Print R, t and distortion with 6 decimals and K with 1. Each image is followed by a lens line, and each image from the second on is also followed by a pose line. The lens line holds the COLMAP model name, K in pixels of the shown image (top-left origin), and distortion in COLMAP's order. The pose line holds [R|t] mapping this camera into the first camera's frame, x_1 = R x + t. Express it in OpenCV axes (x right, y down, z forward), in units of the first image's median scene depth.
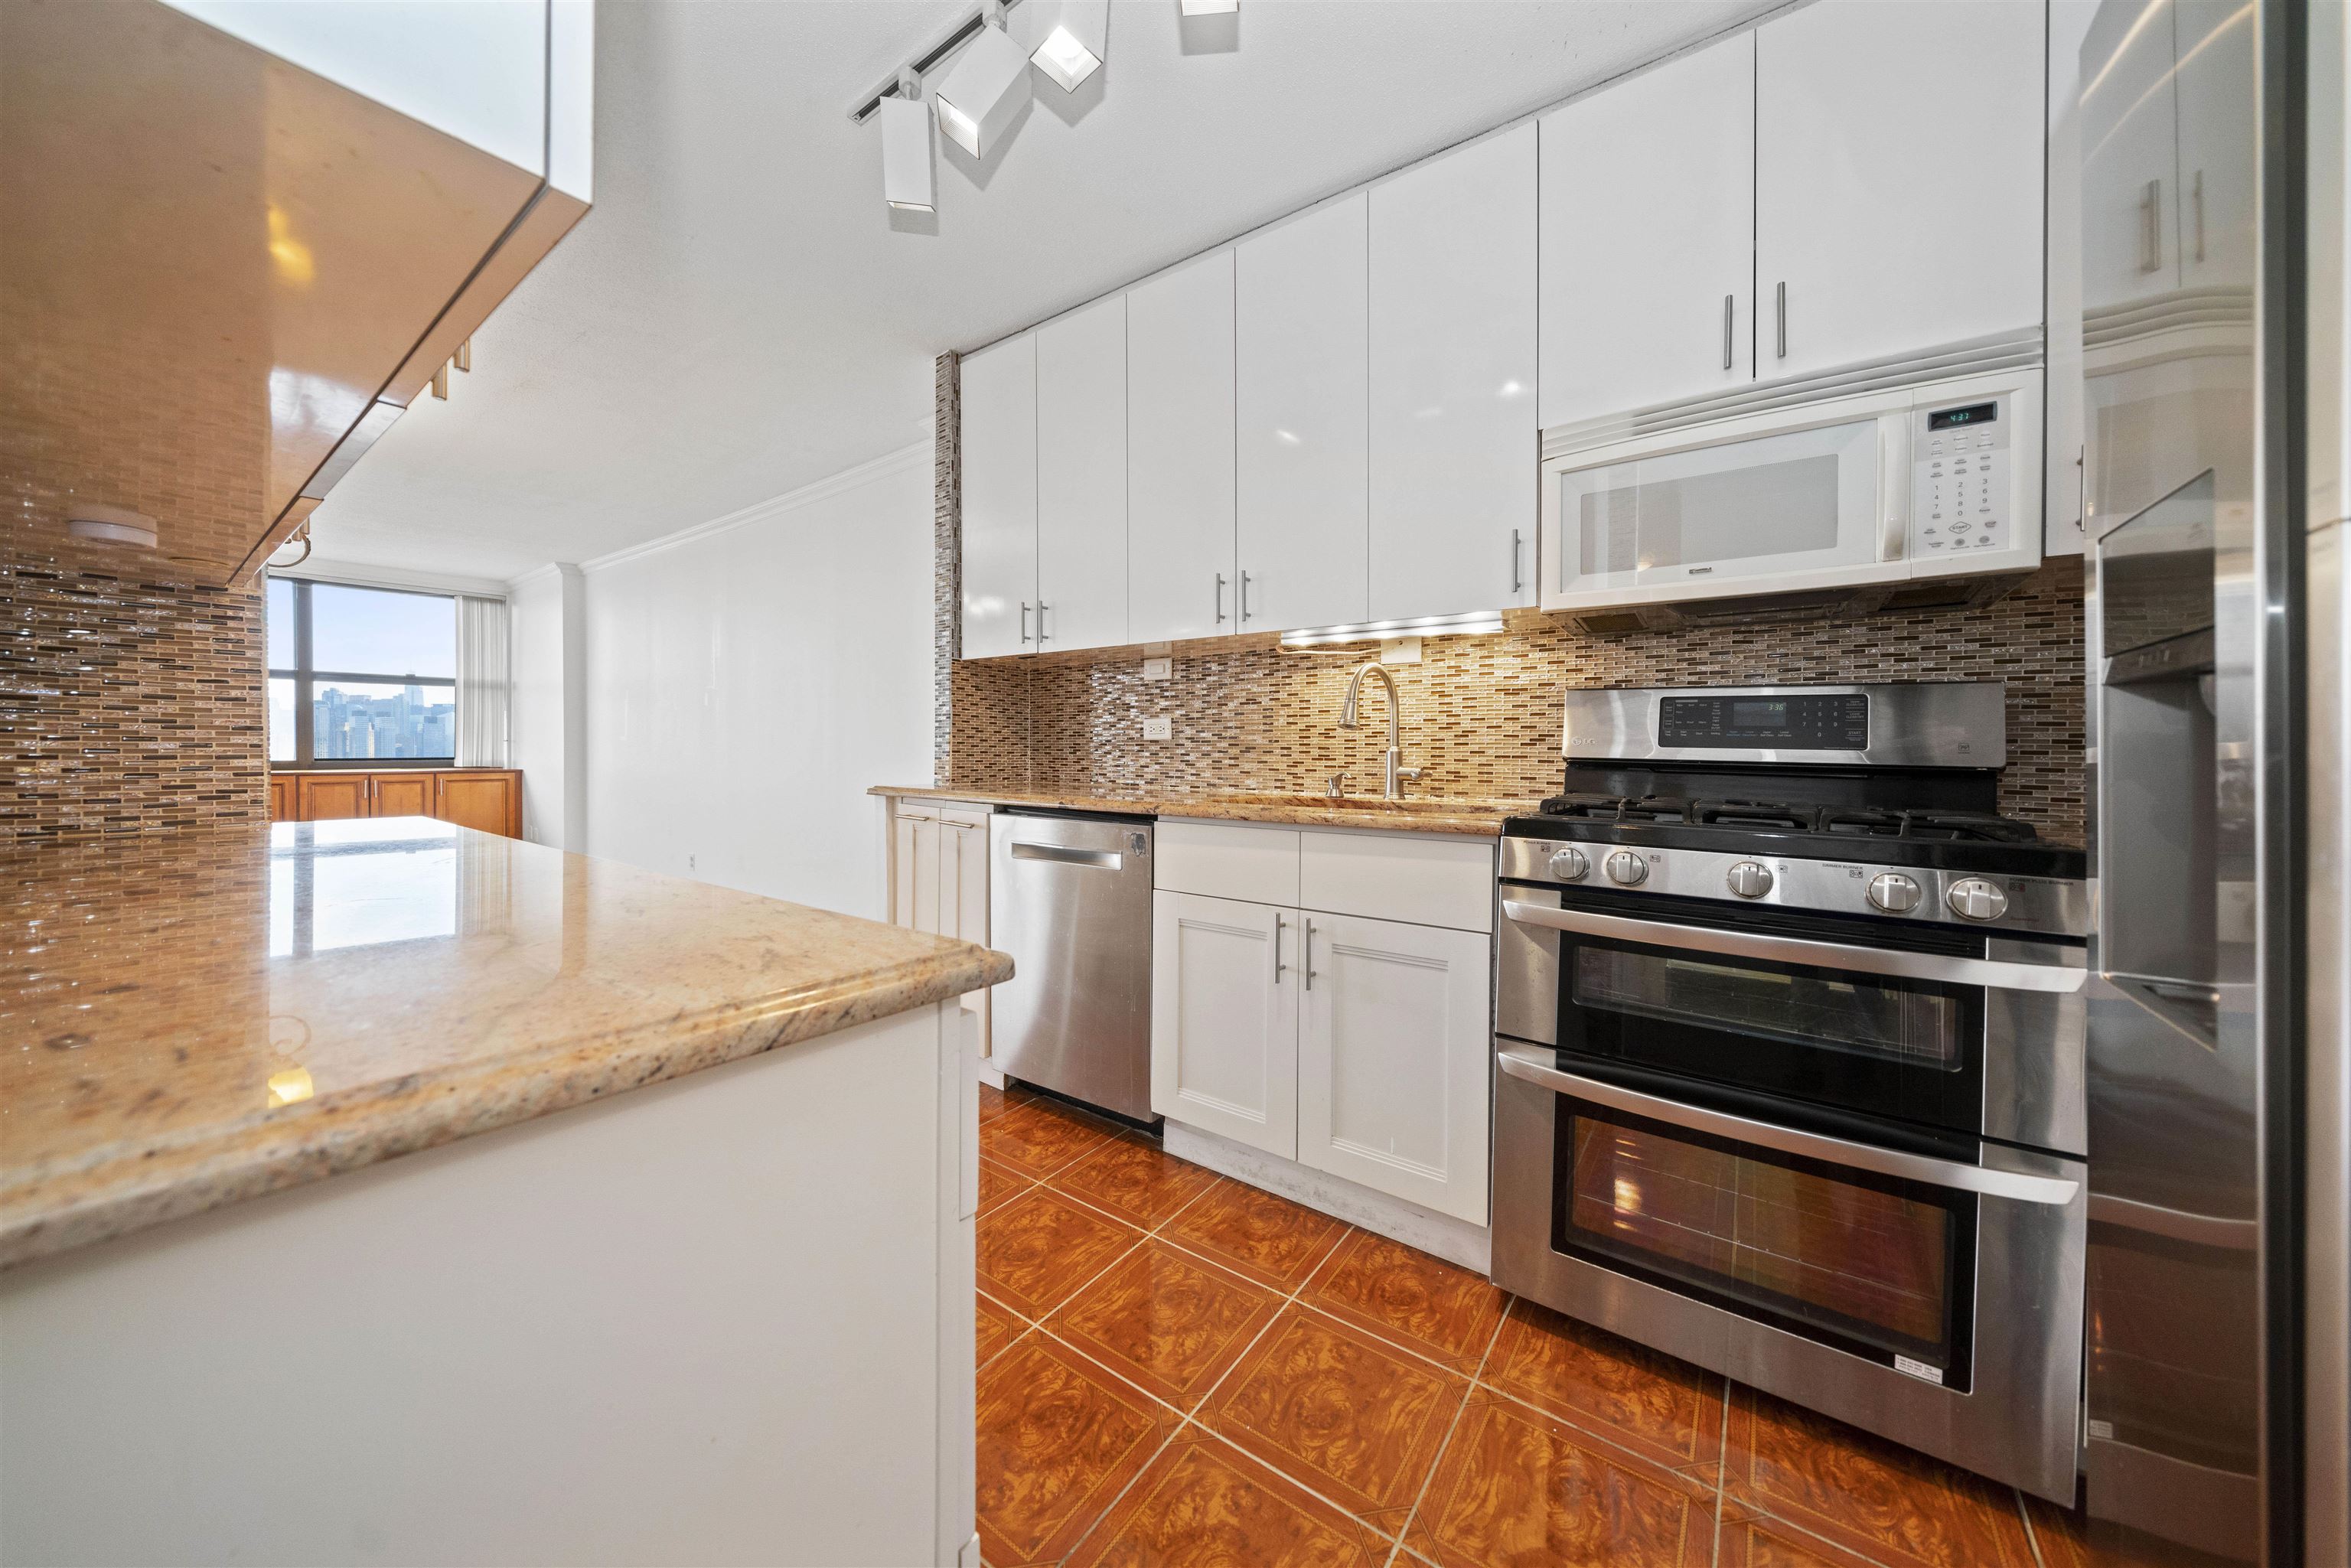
lens RADIAL K [[802.5, 0, 1176.1], [0, 802.5, 760.2], [0, 0, 1]] dist [-0.008208, 0.000002]
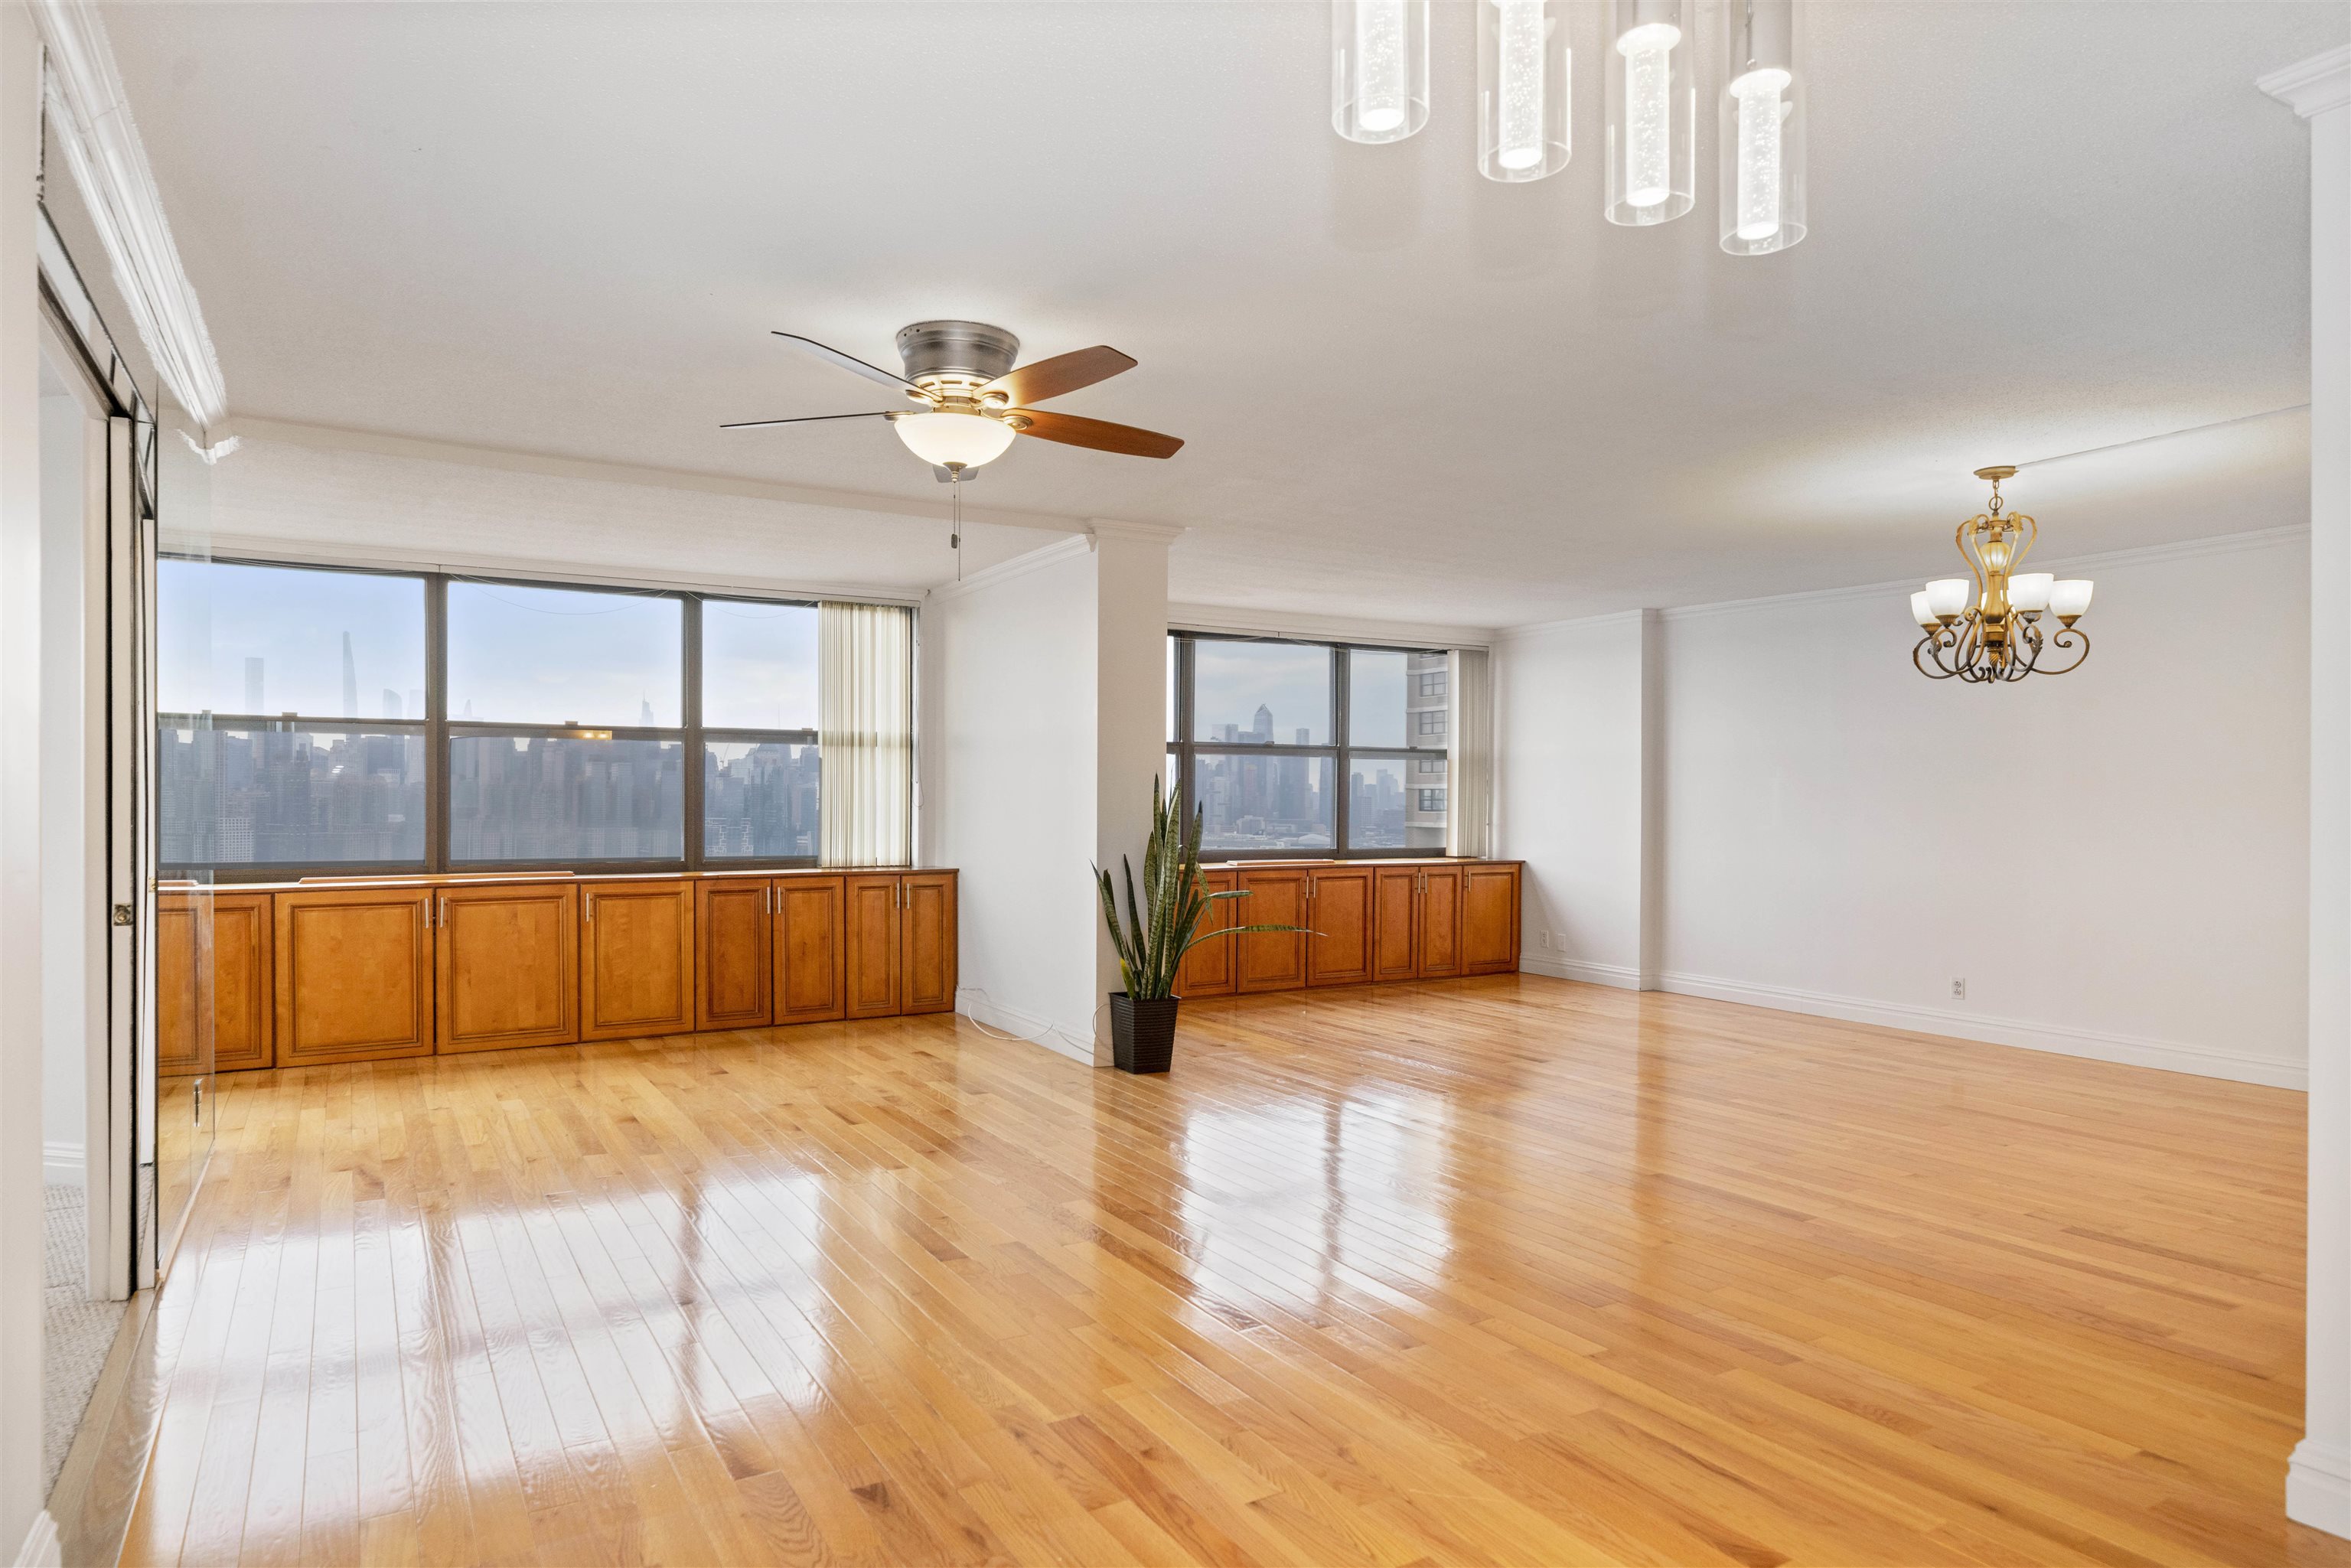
lens RADIAL K [[1390.4, 0, 1157.0], [0, 1390.4, 818.7], [0, 0, 1]] dist [0.004345, 0.000704]
pose [[0.916450, 0.004833, -0.400121, -1.643568], [-0.007671, 0.999955, -0.005492, -0.057203], [0.400076, 0.008103, 0.916446, -1.227717]]
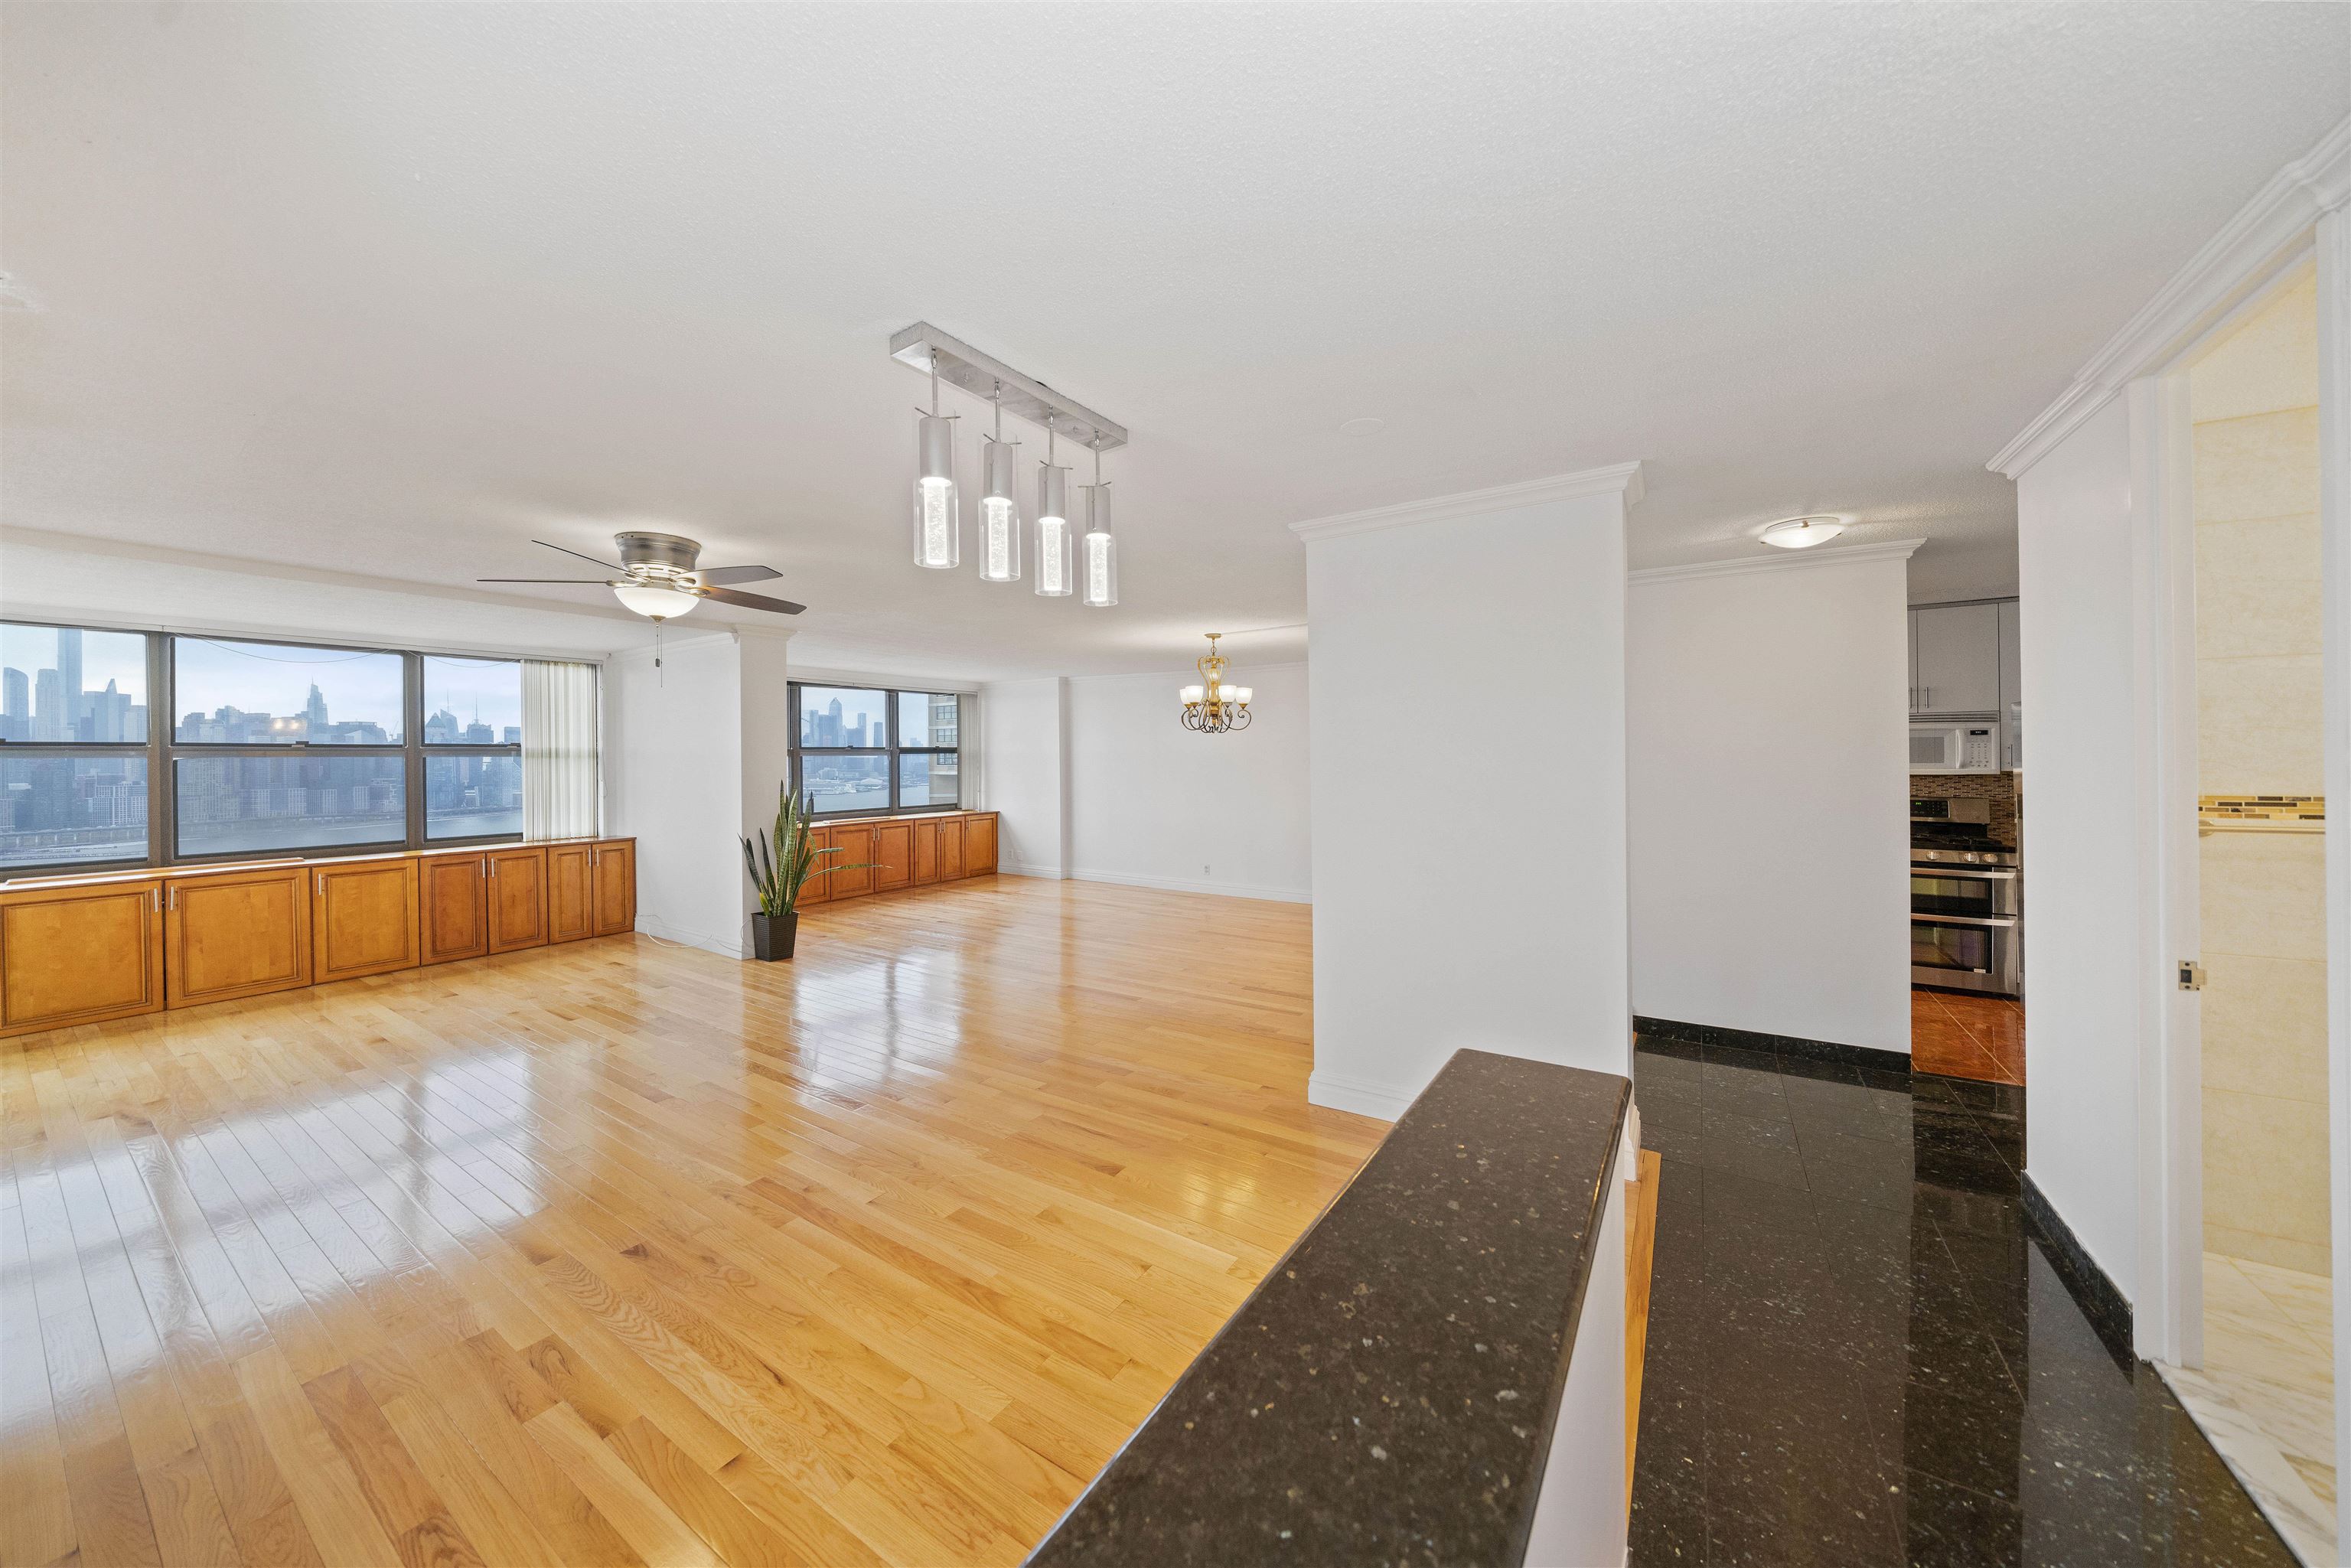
lens RADIAL K [[818.3, 0, 1159.7], [0, 818.3, 761.7], [0, 0, 1]] dist [-0.005233, -0.000061]
pose [[0.998998, -0.012635, 0.042935, -1.620303], [0.013203, 0.999829, -0.012983, -0.155564], [-0.042764, 0.013536, 0.998993, -1.423427]]
